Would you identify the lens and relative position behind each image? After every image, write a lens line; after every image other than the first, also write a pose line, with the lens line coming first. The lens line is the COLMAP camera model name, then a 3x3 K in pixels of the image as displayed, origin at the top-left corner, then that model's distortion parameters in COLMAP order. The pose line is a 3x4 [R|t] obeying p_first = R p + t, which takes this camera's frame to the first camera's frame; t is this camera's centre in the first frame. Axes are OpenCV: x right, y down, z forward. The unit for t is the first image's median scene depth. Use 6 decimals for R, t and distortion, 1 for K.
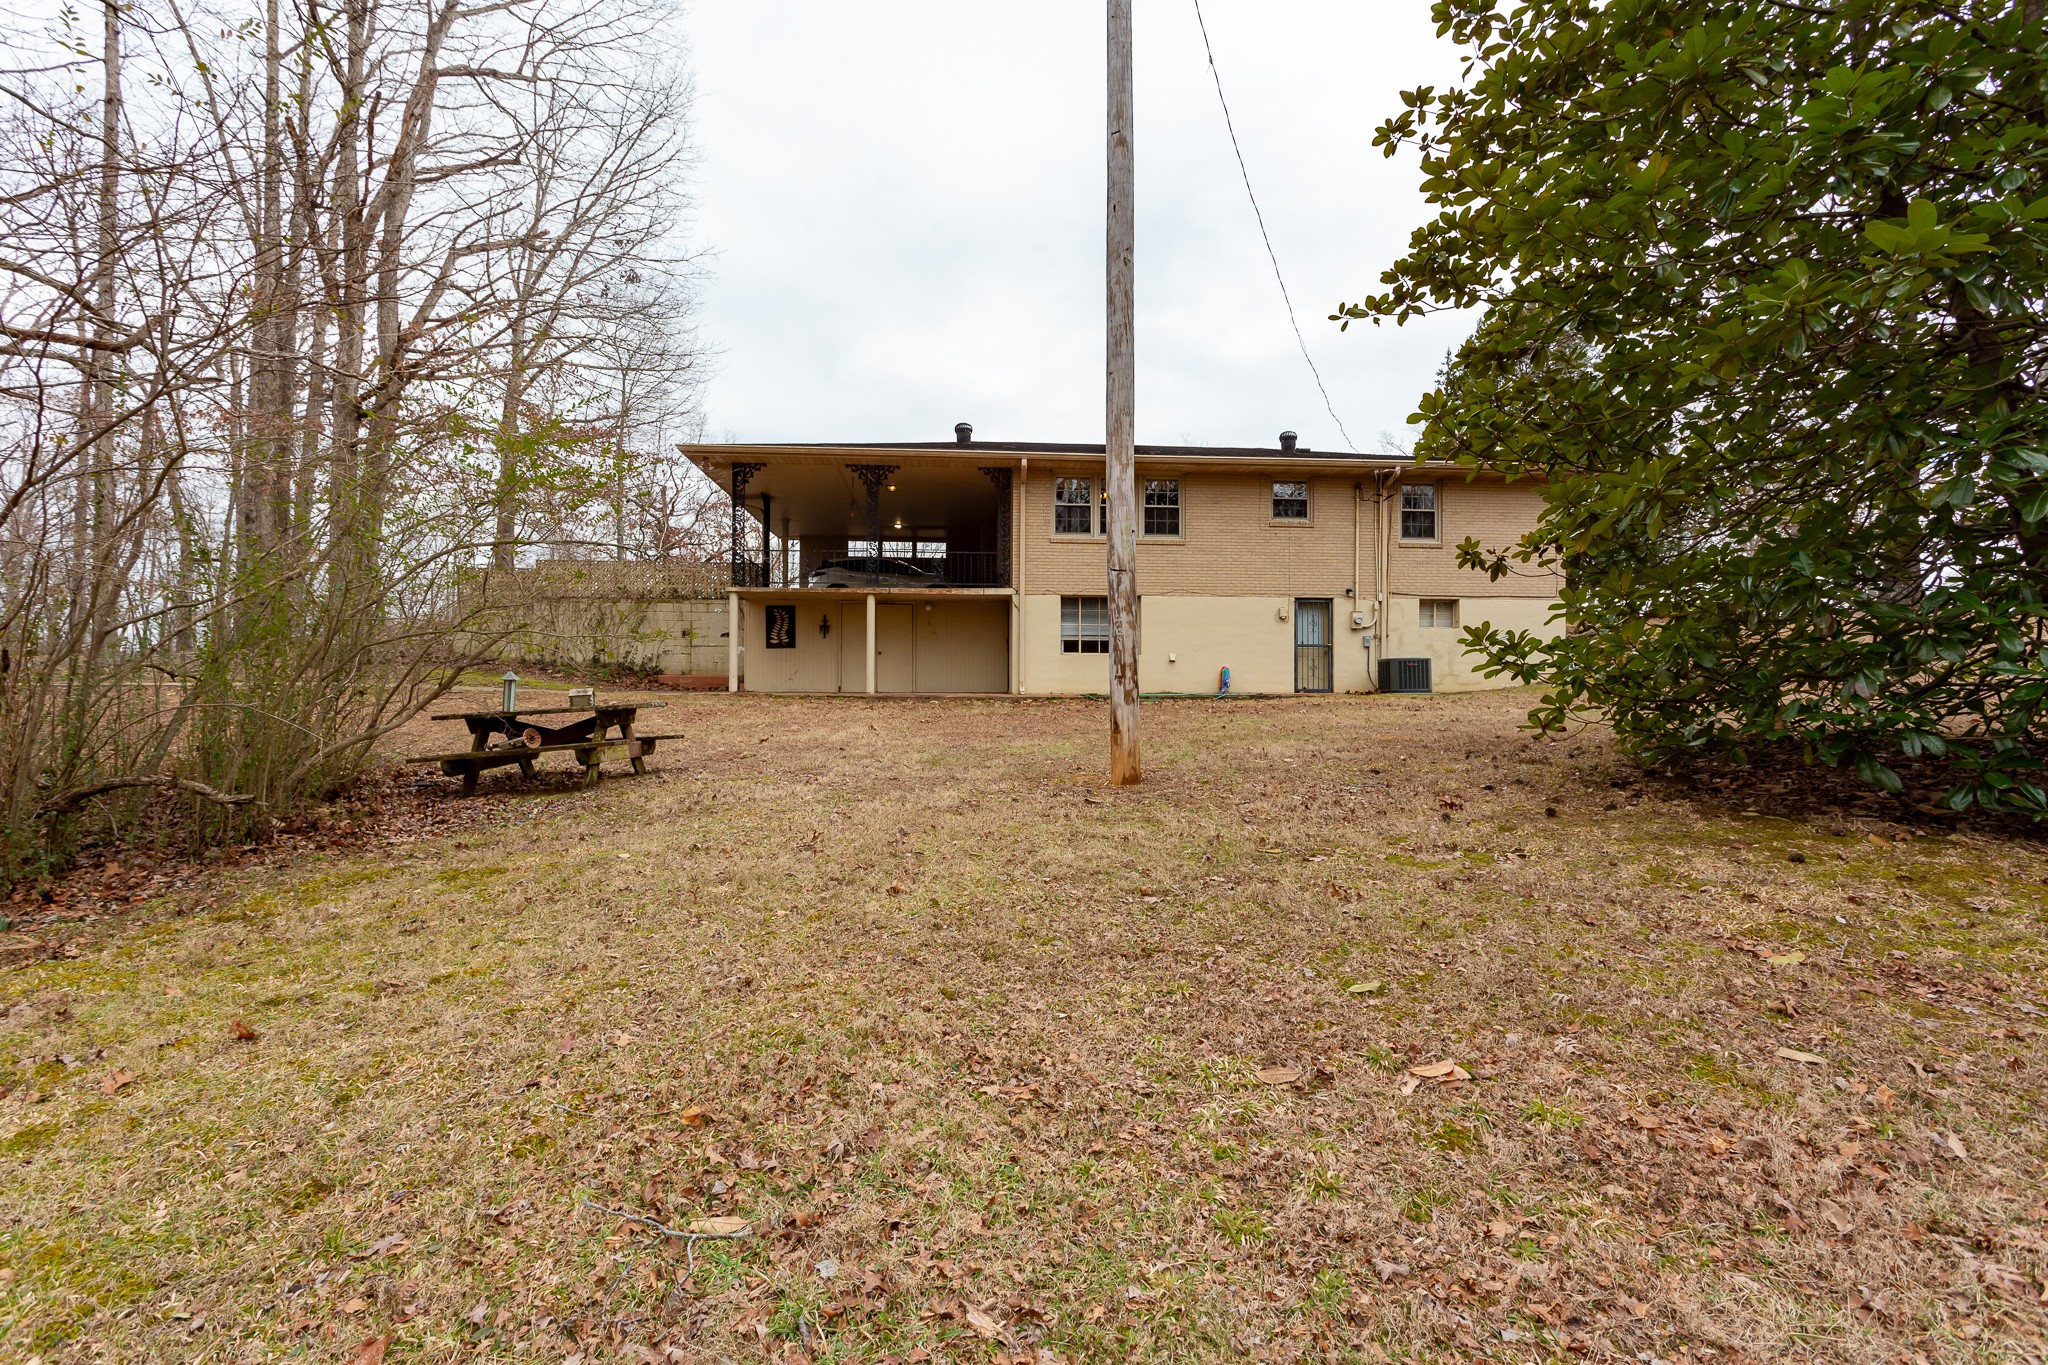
lens RADIAL K [[1016.7, 0, 1007.7], [0, 1016.7, 682.7], [0, 0, 1]] dist [-0.000205, 0.000797]
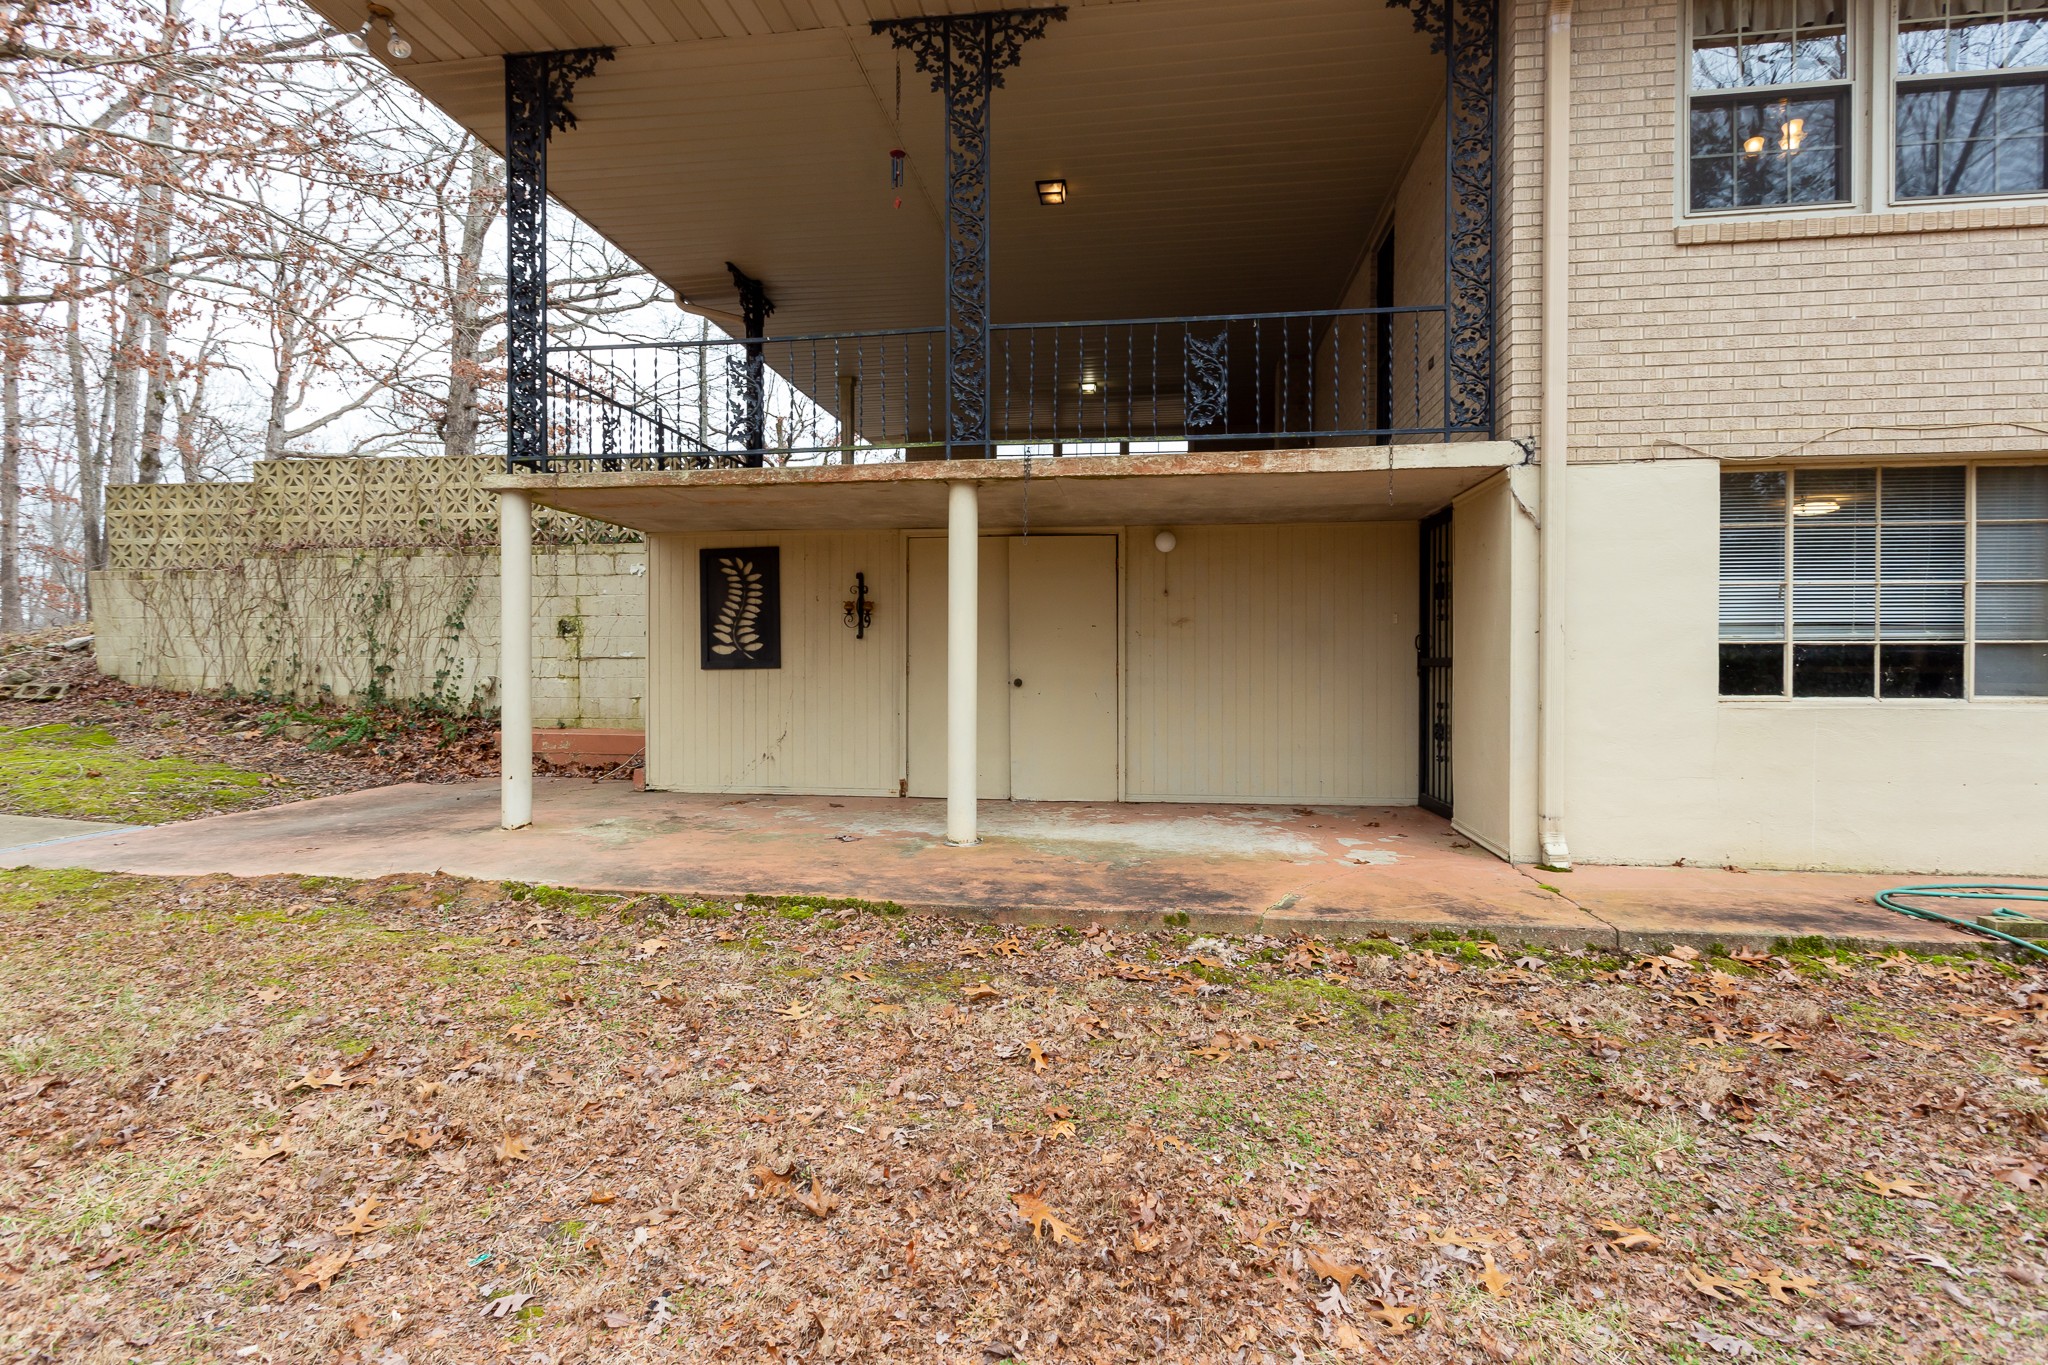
lens RADIAL K [[1016.7, 0, 1007.7], [0, 1016.7, 682.7], [0, 0, 1]] dist [-0.000205, 0.000797]
pose [[0.978310, 0.001041, -0.207145, -0.059875], [0.003052, 0.999806, 0.019439, -0.035651], [0.207125, -0.019649, 0.978117, 0.674415]]
